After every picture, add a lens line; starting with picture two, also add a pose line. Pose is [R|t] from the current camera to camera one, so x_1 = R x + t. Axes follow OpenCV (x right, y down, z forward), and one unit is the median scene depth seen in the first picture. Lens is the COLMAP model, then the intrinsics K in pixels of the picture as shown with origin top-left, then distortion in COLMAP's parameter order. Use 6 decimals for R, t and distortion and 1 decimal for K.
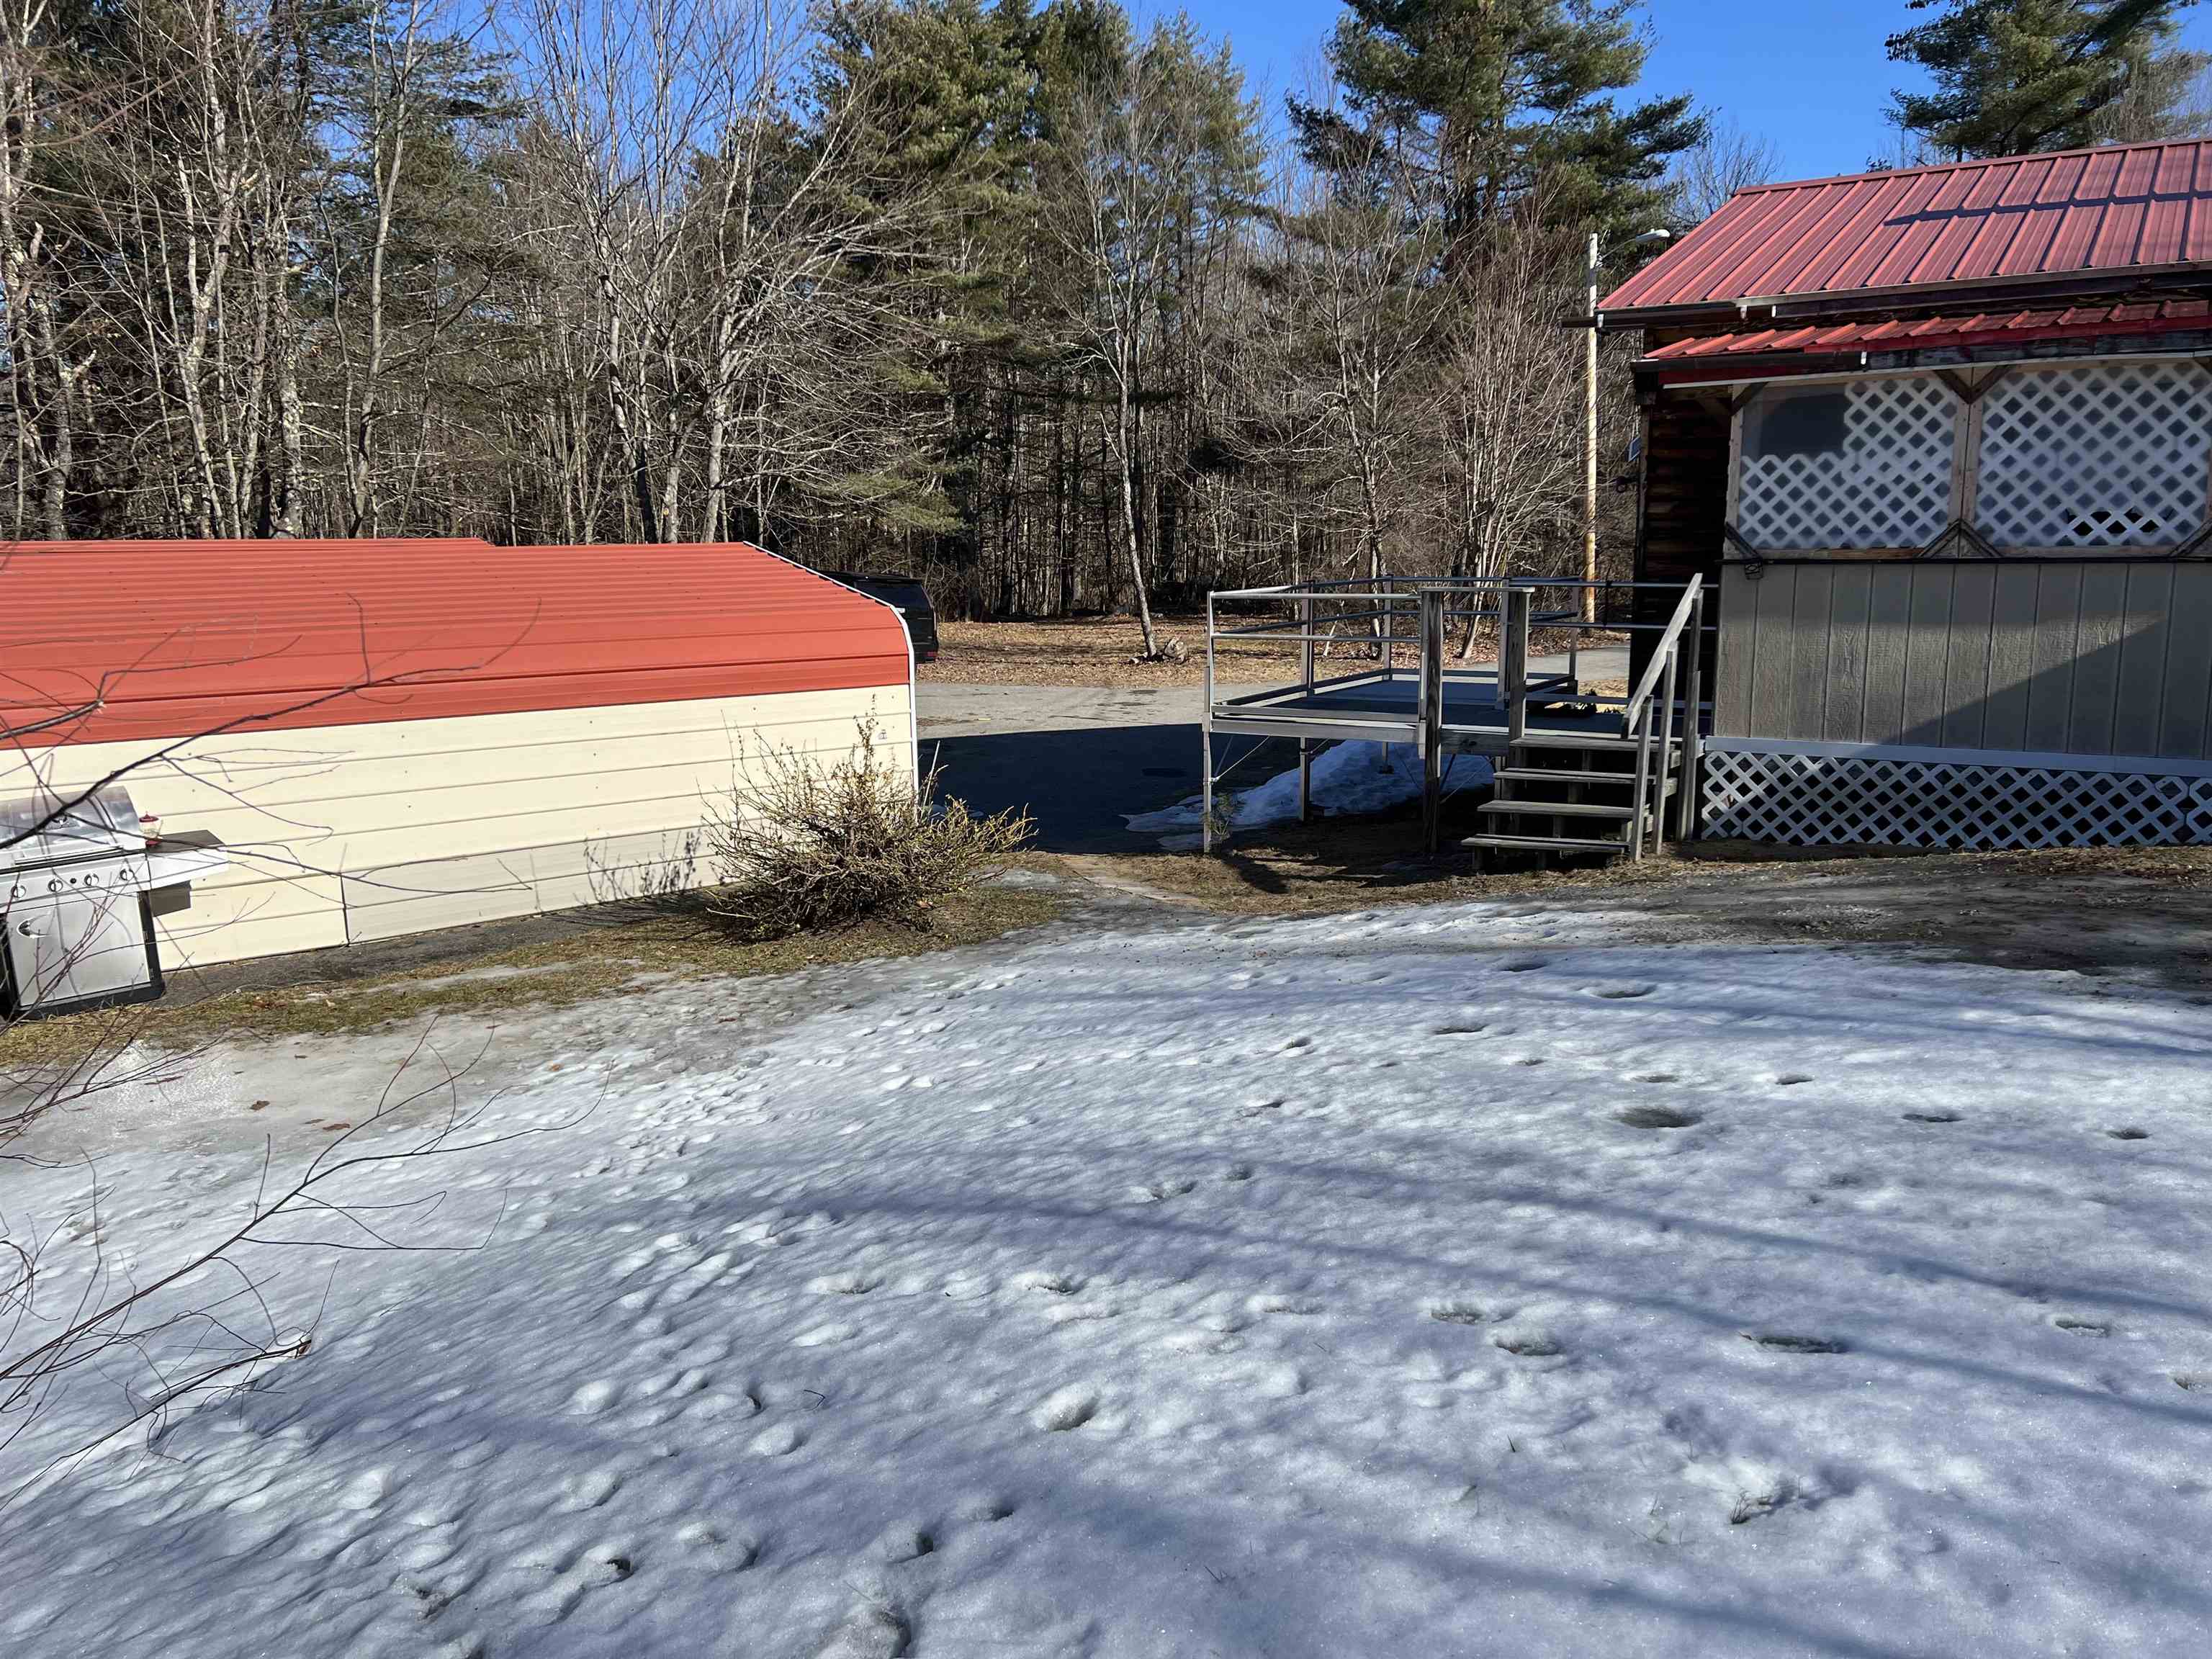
lens RADIAL K [[1681.0, 0, 1106.0], [0, 1681.0, 829.5], [0, 0, 1]] dist [0.028149, -0.003531]
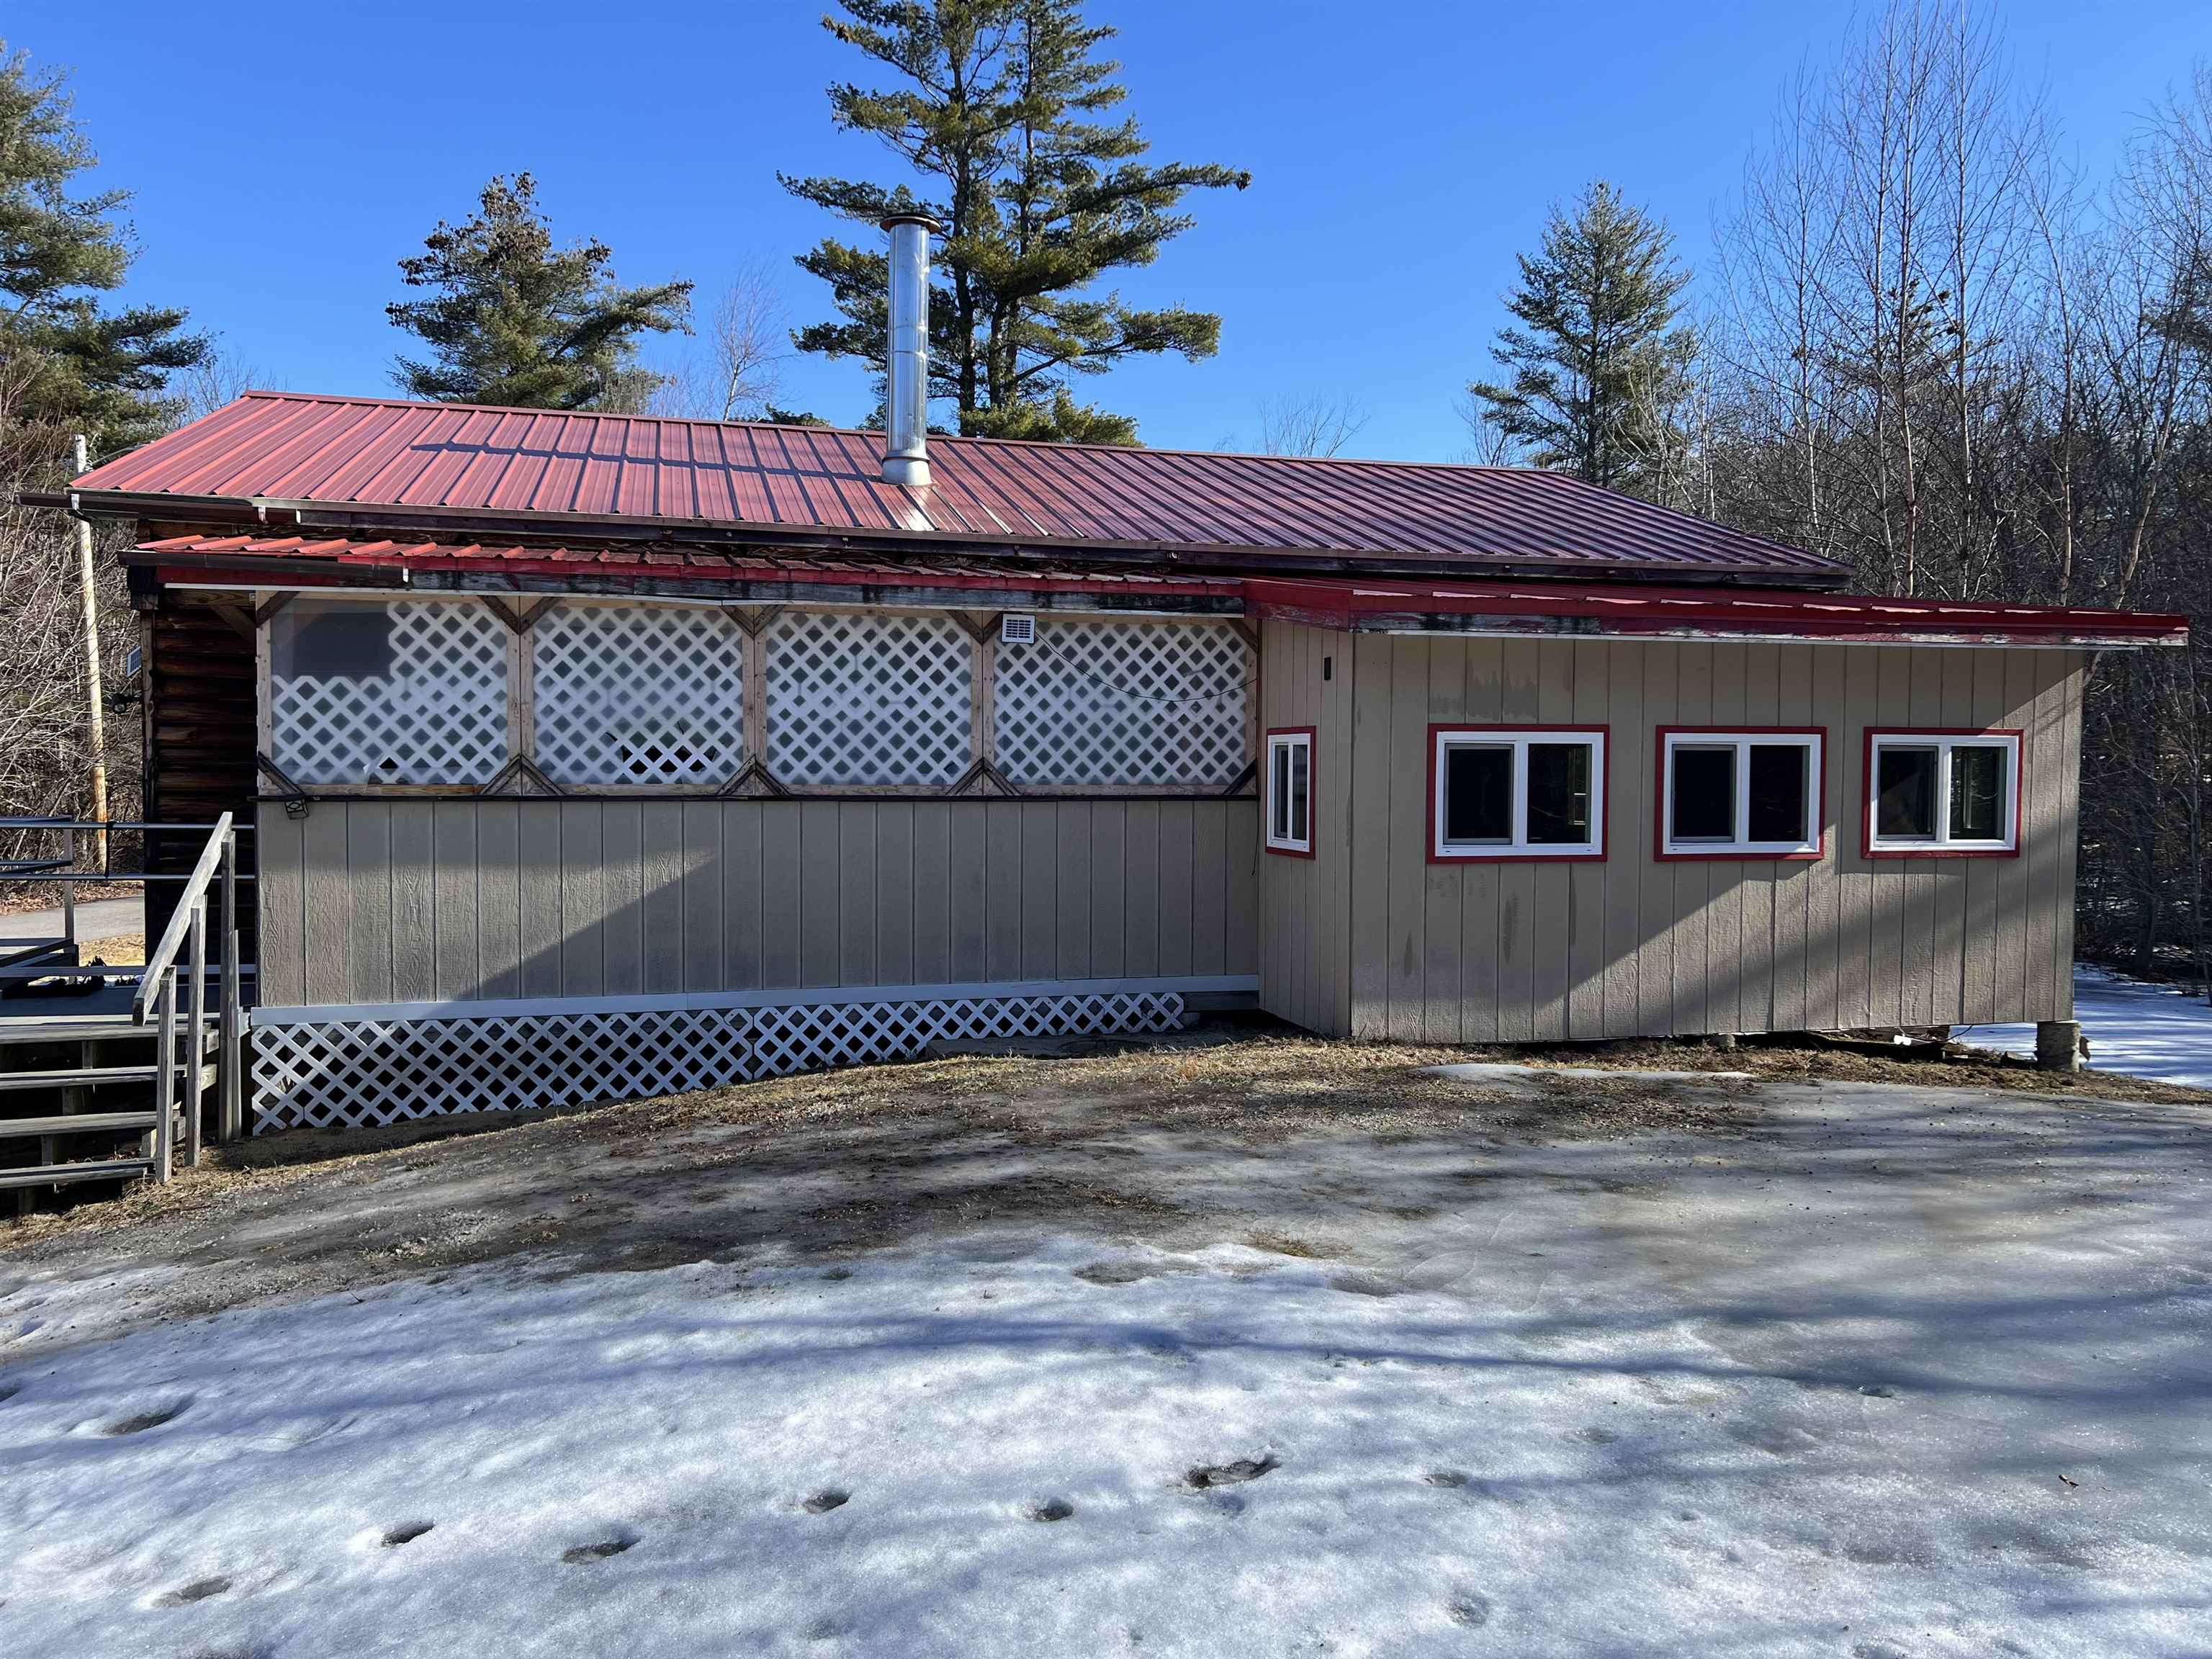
lens RADIAL K [[1688.1, 0, 1106.0], [0, 1688.1, 829.5], [0, 0, 1]] dist [0.030387, -0.036292]
pose [[0.690785, -0.011296, 0.722972, 0.049426], [0.112383, 0.989404, -0.091921, -0.019315], [-0.714273, 0.144747, 0.684735, 0.131209]]
